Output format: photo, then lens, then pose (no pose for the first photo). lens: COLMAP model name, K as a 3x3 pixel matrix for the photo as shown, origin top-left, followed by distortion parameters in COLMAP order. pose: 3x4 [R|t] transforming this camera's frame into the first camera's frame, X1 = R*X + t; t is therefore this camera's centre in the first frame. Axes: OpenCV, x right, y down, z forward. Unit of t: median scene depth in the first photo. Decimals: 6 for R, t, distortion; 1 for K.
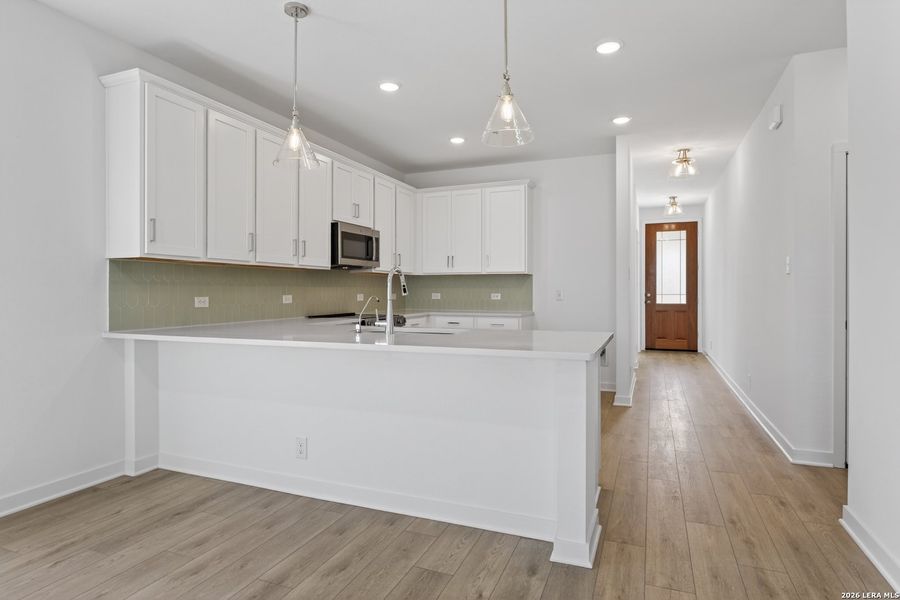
lens RADIAL K [[481.3, 0, 454.0], [0, 481.3, 295.1], [0, 0, 1]] dist [0.002741, -0.000828]
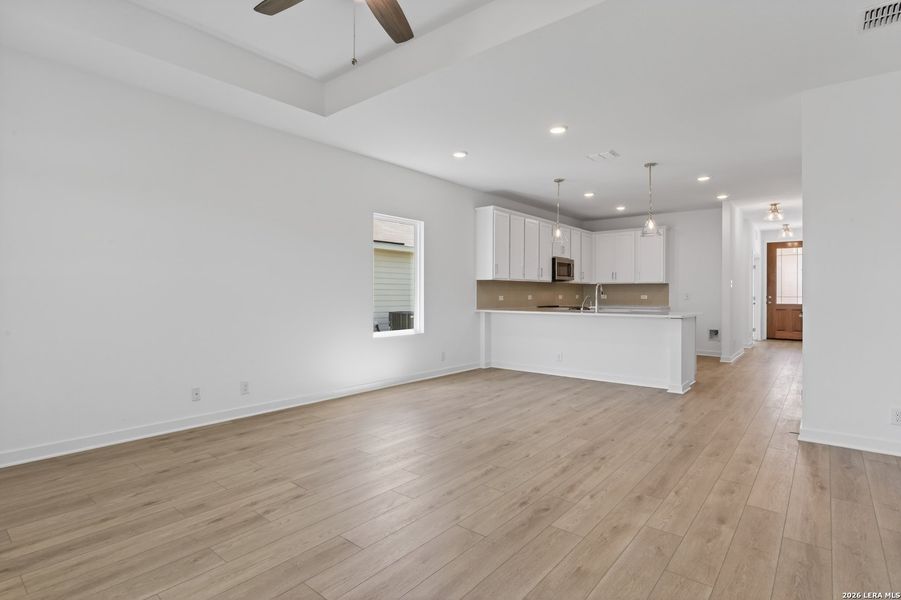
lens RADIAL K [[439.2, 0, 452.5], [0, 439.2, 292.1], [0, 0, 1]] dist [-0.012784, 0.000864]
pose [[0.948746, 0.005010, -0.315999, -0.071525], [-0.007904, 0.999938, -0.007877, 0.003311], [0.315939, 0.009971, 0.948727, -0.734792]]
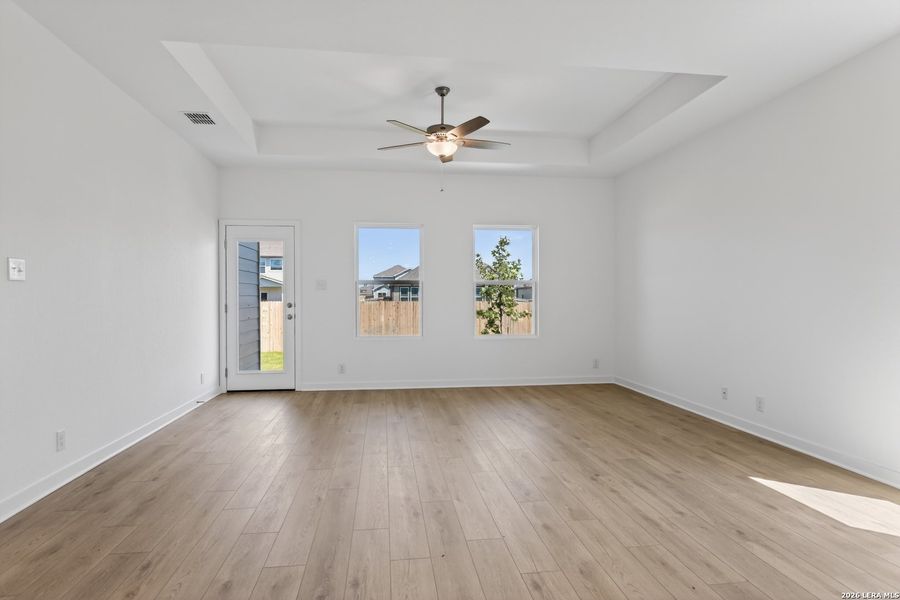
lens RADIAL K [[481.3, 0, 445.9], [0, 481.3, 307.2], [0, 0, 1]] dist [0.002741, -0.000828]
pose [[-0.871649, 0.014793, -0.489908, 0.161189], [0.002509, 0.999666, 0.025723, -0.006235], [0.490125, 0.021192, -0.871395, 0.392420]]
